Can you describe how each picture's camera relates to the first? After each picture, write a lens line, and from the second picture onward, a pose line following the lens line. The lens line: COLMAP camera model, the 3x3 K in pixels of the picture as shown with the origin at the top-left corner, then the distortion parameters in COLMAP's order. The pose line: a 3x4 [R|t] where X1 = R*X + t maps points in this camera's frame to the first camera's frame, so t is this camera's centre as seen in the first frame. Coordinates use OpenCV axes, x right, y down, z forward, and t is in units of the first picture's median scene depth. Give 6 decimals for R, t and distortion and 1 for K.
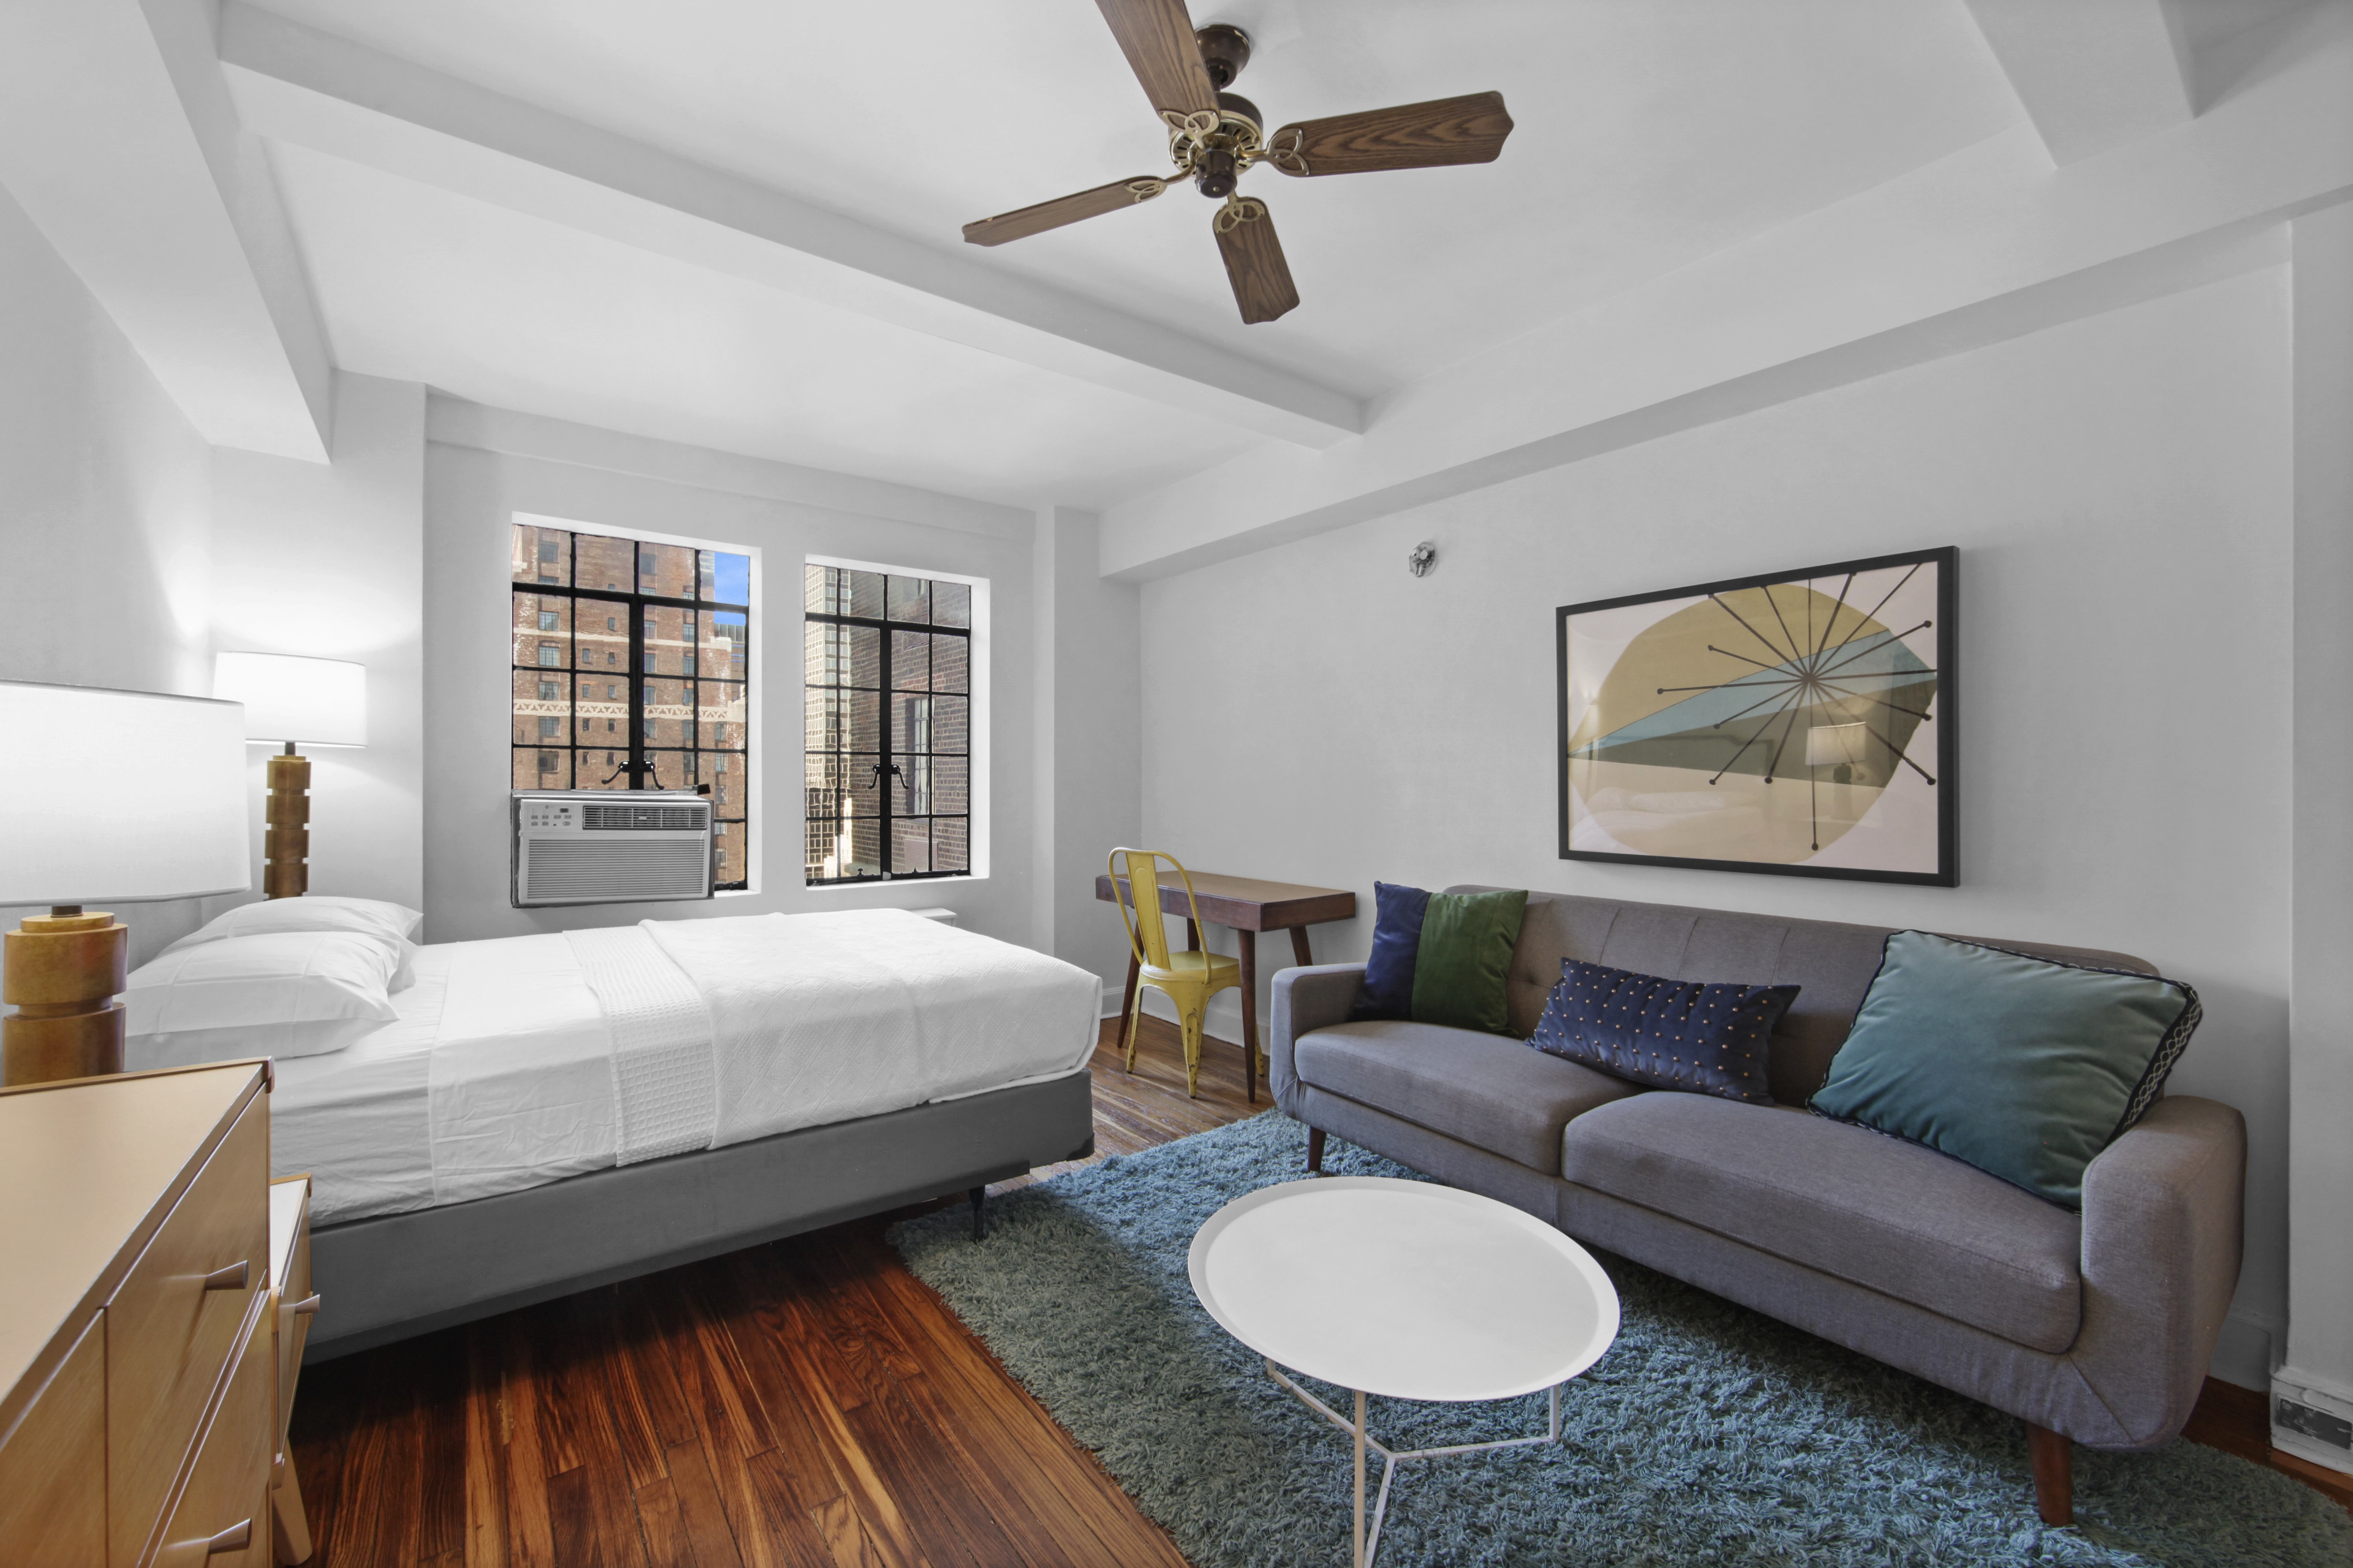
lens RADIAL K [[947.4, 0, 1175.5], [0, 947.4, 777.5], [0, 0, 1]] dist [0.000285, 0.000668]
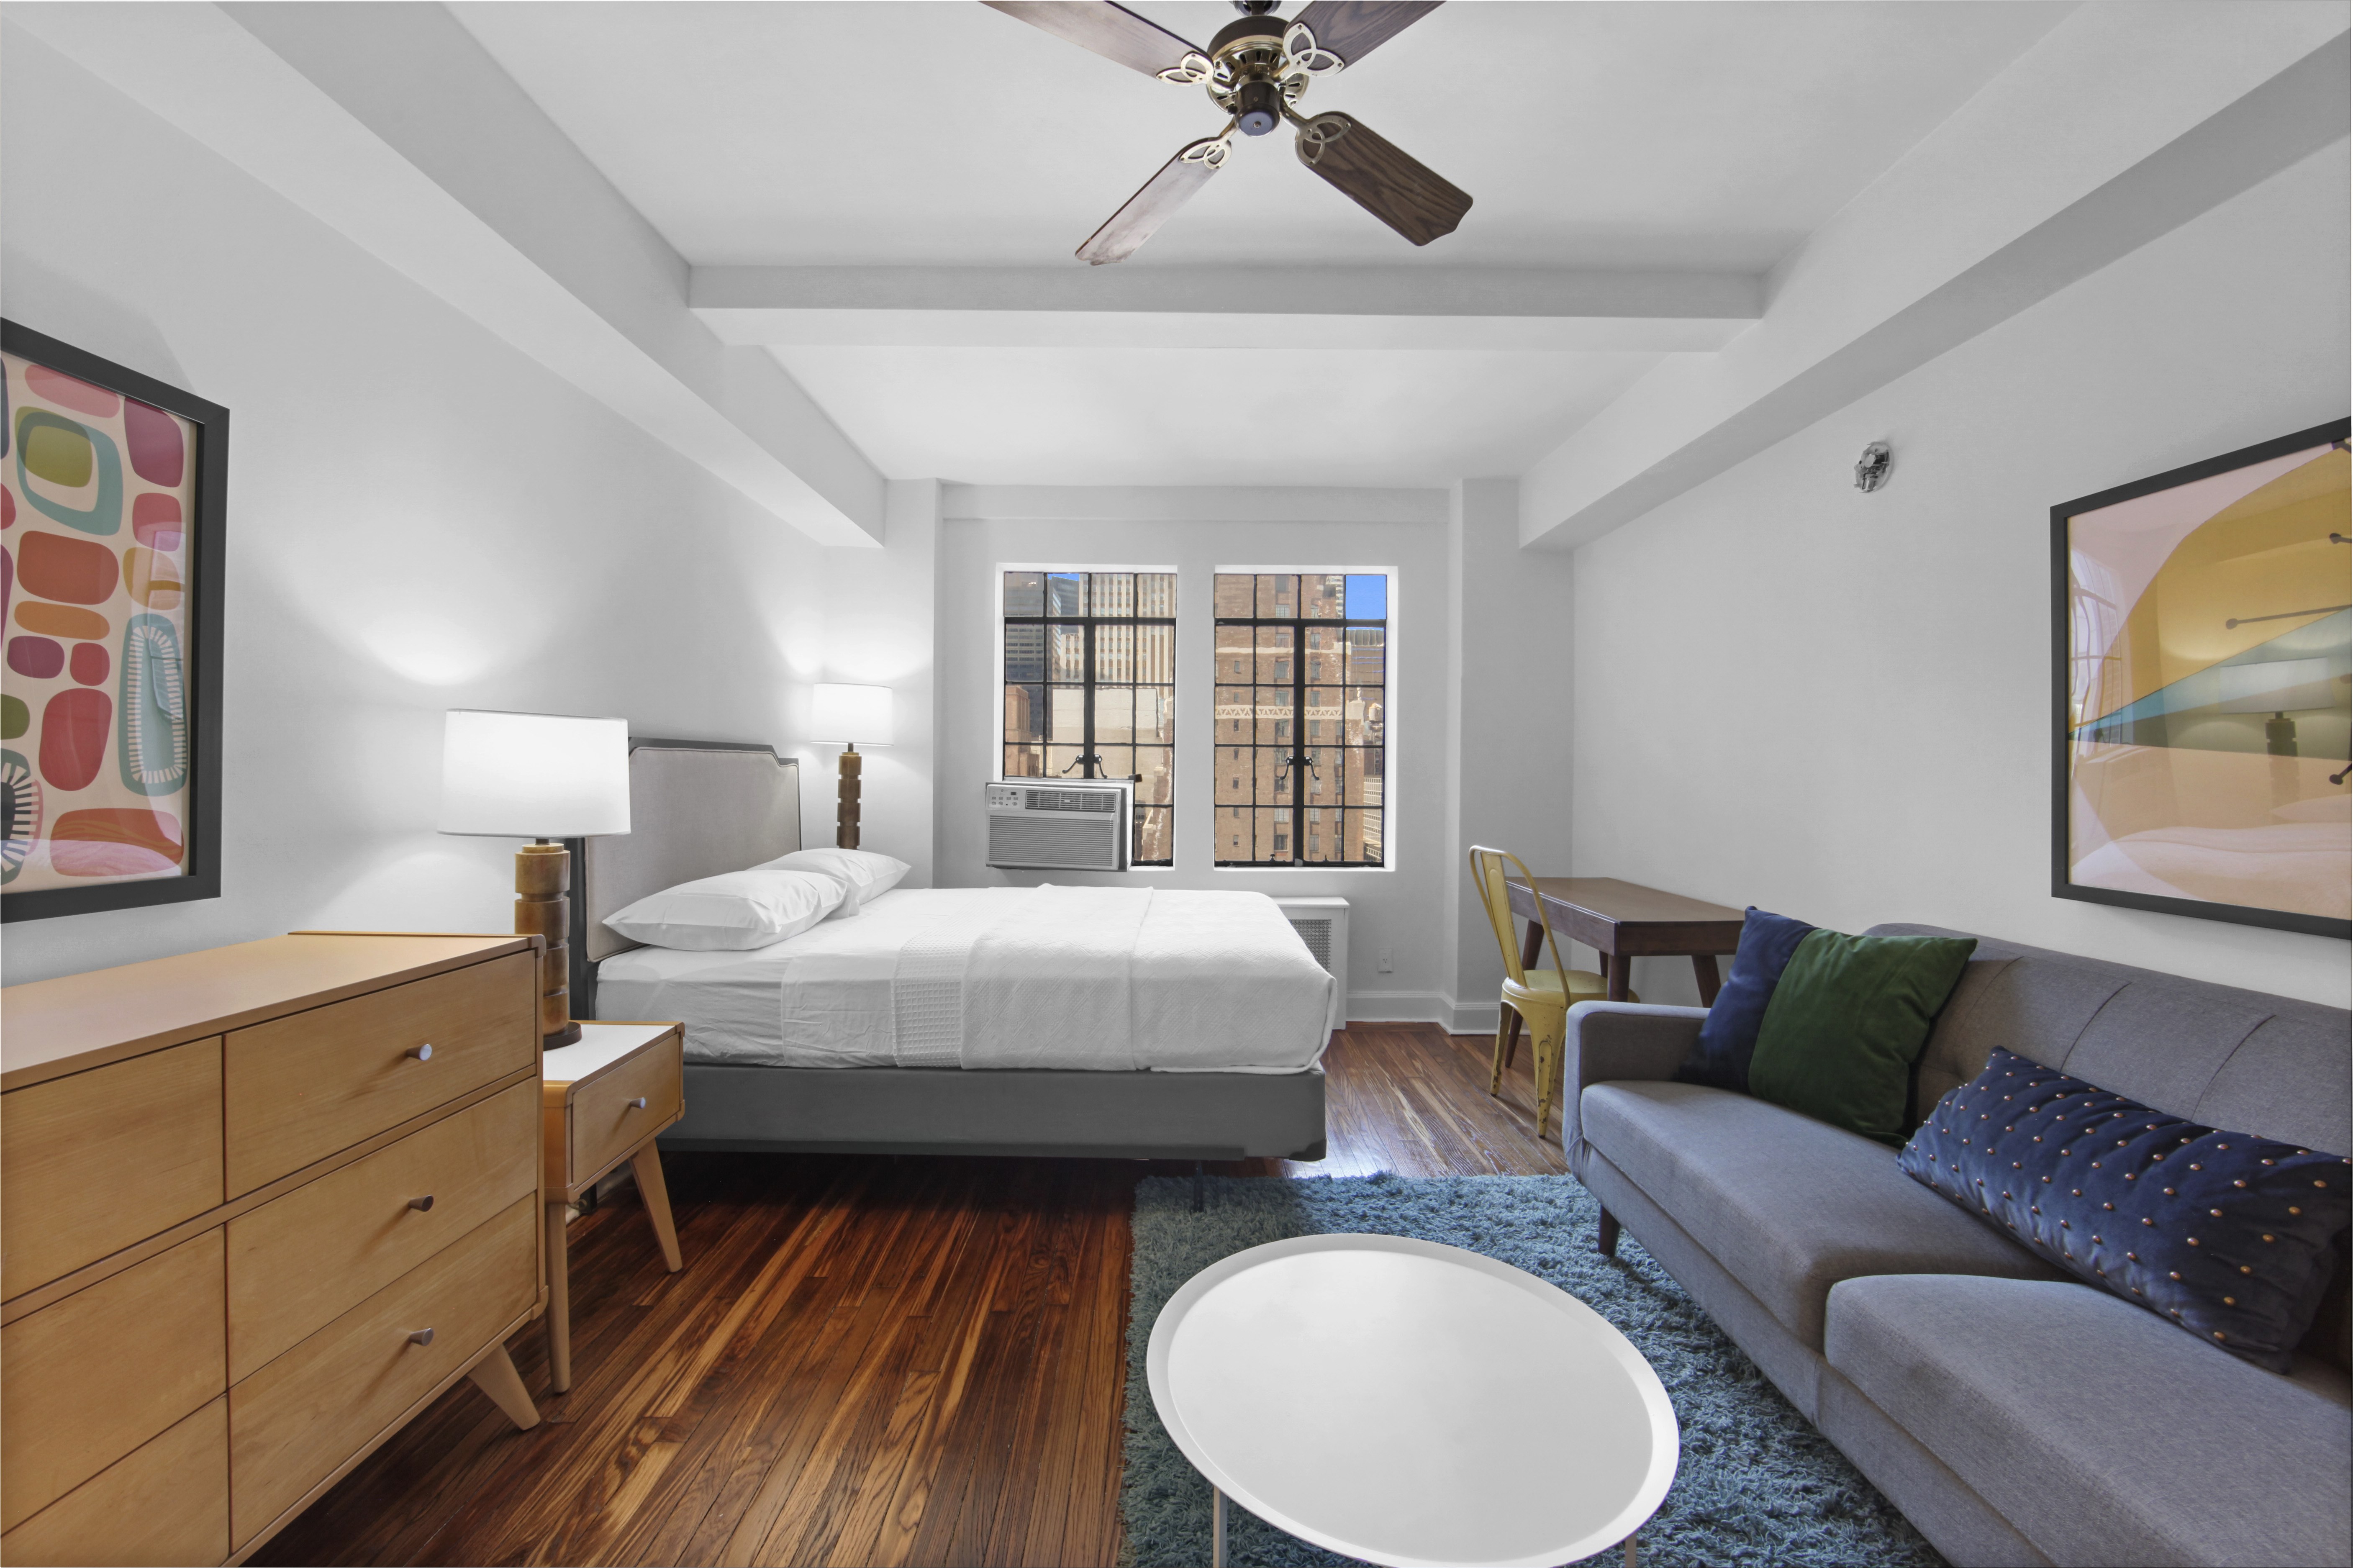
lens RADIAL K [[938.0, 0, 1171.6], [0, 938.0, 779.3], [0, 0, 1]] dist [-0.003626, 0.004325]
pose [[0.800706, 0.009696, -0.598979, 0.328553], [-0.004421, 0.999937, 0.010277, 0.002048], [0.599041, -0.005581, 0.800699, 0.137640]]
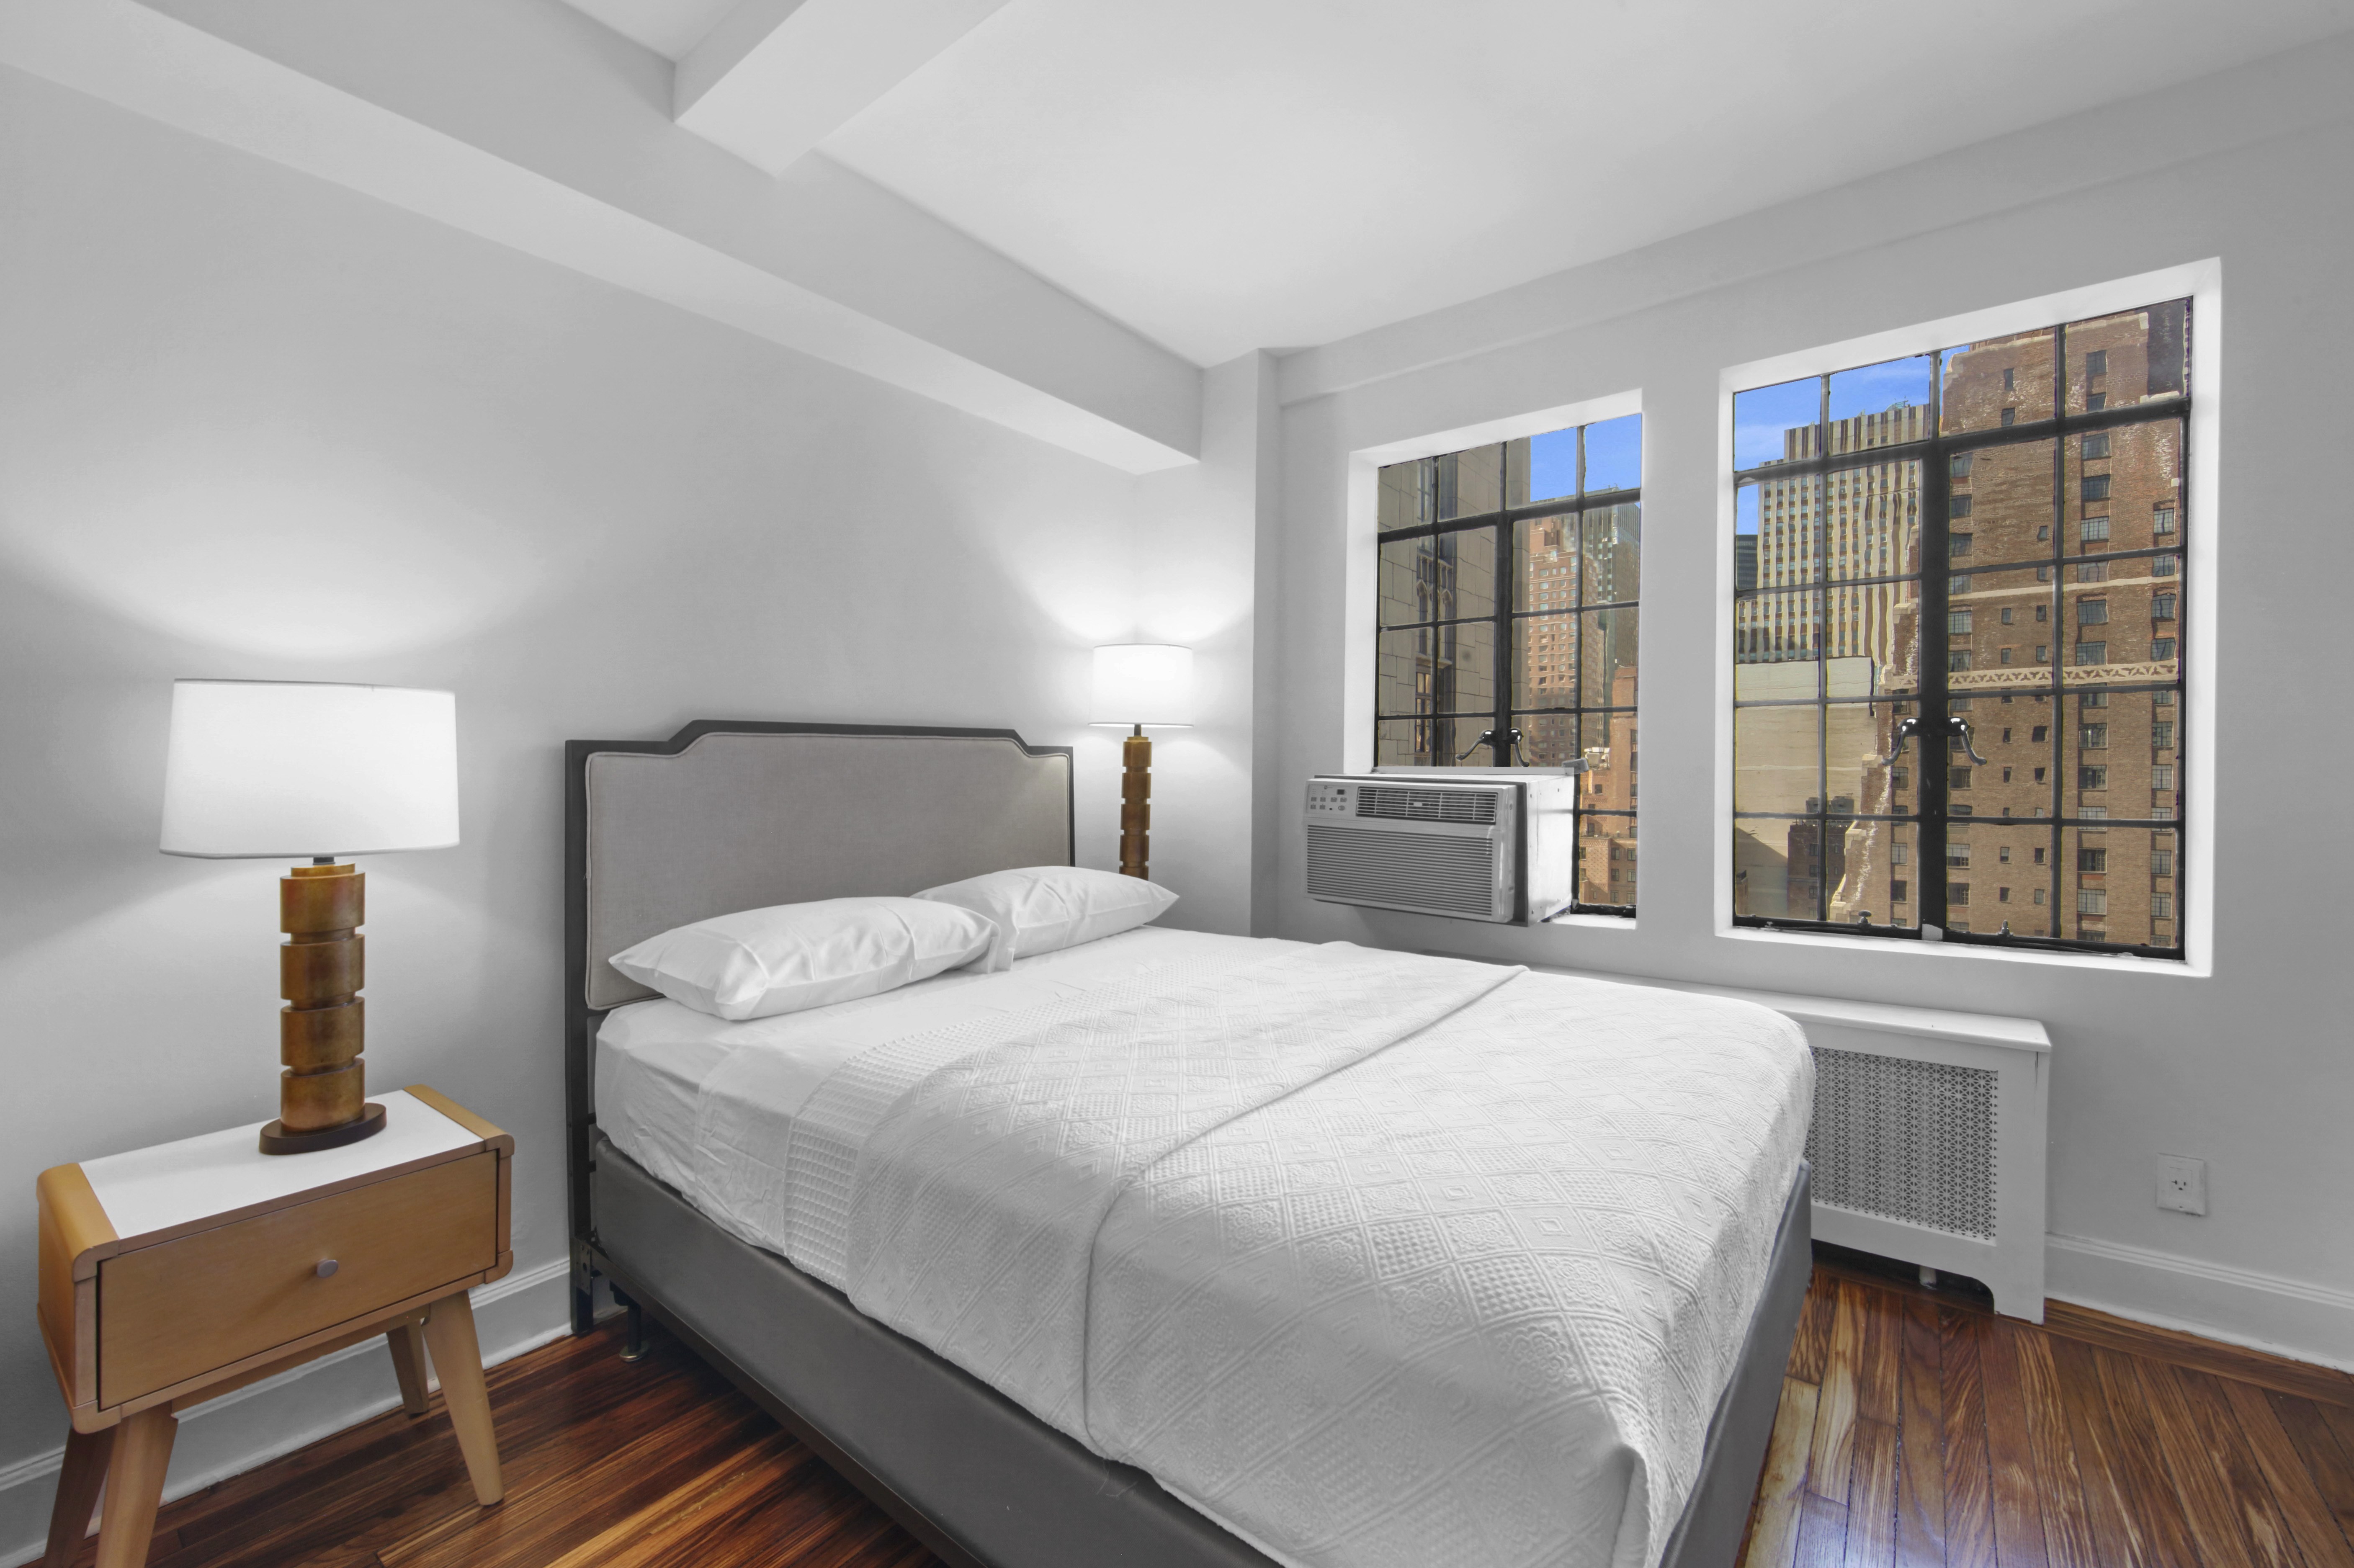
lens RADIAL K [[947.8, 0, 1176.0], [0, 947.8, 777.5], [0, 0, 1]] dist [0.000285, 0.000668]
pose [[0.266318, 0.006416, -0.963864, 0.136542], [0.012307, 0.999874, 0.010056, 0.013865], [0.963807, -0.014540, 0.266205, 0.746643]]
